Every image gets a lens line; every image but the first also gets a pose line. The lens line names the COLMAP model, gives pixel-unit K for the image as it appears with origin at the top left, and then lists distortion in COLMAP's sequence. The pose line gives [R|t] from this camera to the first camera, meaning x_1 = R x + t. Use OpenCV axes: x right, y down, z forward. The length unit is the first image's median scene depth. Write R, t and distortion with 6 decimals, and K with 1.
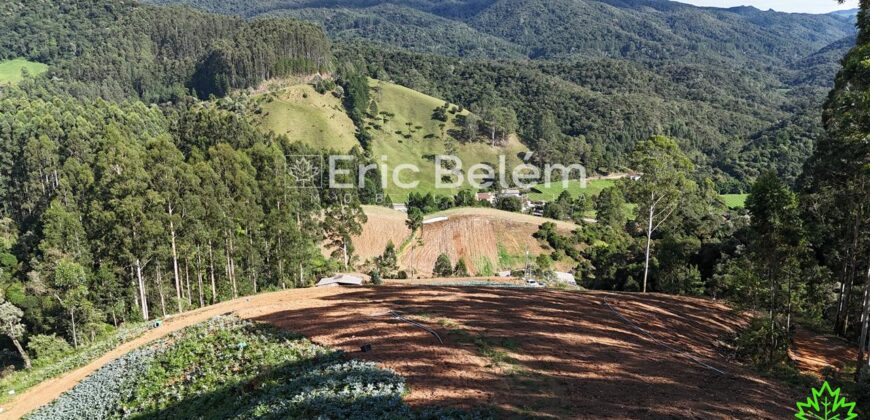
lens RADIAL K [[638.8, 0, 437.0], [0, 638.8, 212.6], [0, 0, 1]] dist [0.079740, -0.080682]
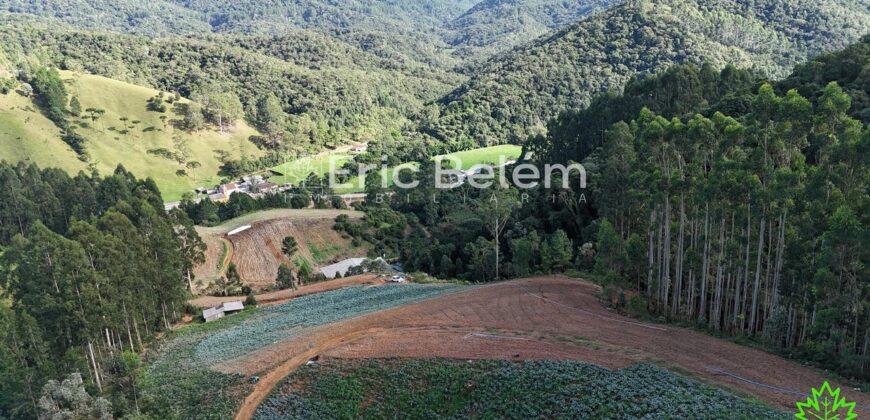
lens RADIAL K [[638.8, 0, 437.0], [0, 638.8, 212.6], [0, 0, 1]] dist [0.079740, -0.080682]
pose [[0.884839, -0.163264, 0.436355, -0.072877], [0.136012, 0.986311, 0.093227, -0.030016], [-0.445602, -0.023141, 0.894932, -0.048667]]
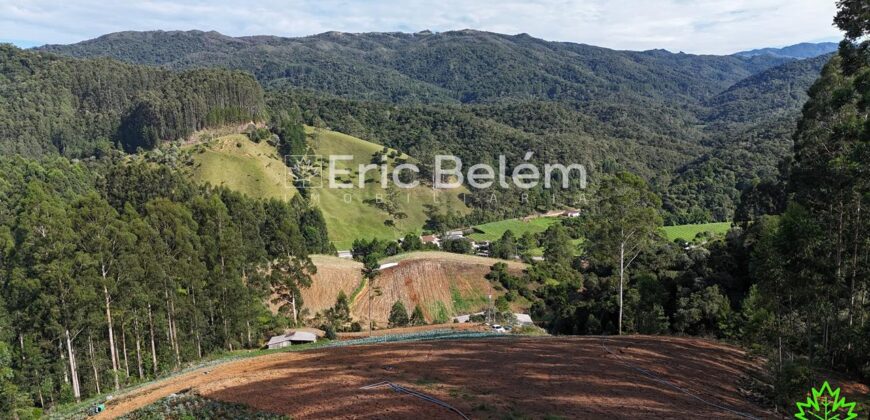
lens RADIAL K [[638.8, 0, 437.0], [0, 638.8, 212.6], [0, 0, 1]] dist [0.079740, -0.080682]
pose [[0.994288, -0.043379, 0.097517, -0.006287], [0.049891, 0.996613, -0.065370, -0.001121], [-0.094351, 0.069862, 0.993085, 0.008284]]
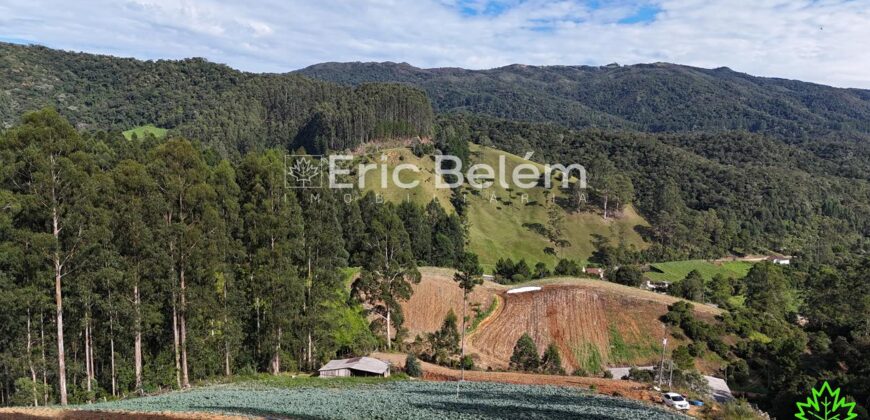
lens RADIAL K [[638.8, 0, 437.0], [0, 638.8, 212.6], [0, 0, 1]] dist [0.079740, -0.080682]
pose [[0.985123, 0.033728, -0.168508, 0.008373], [-0.054103, 0.991559, -0.117827, 0.006479], [0.163111, 0.125191, 0.978633, 0.091951]]
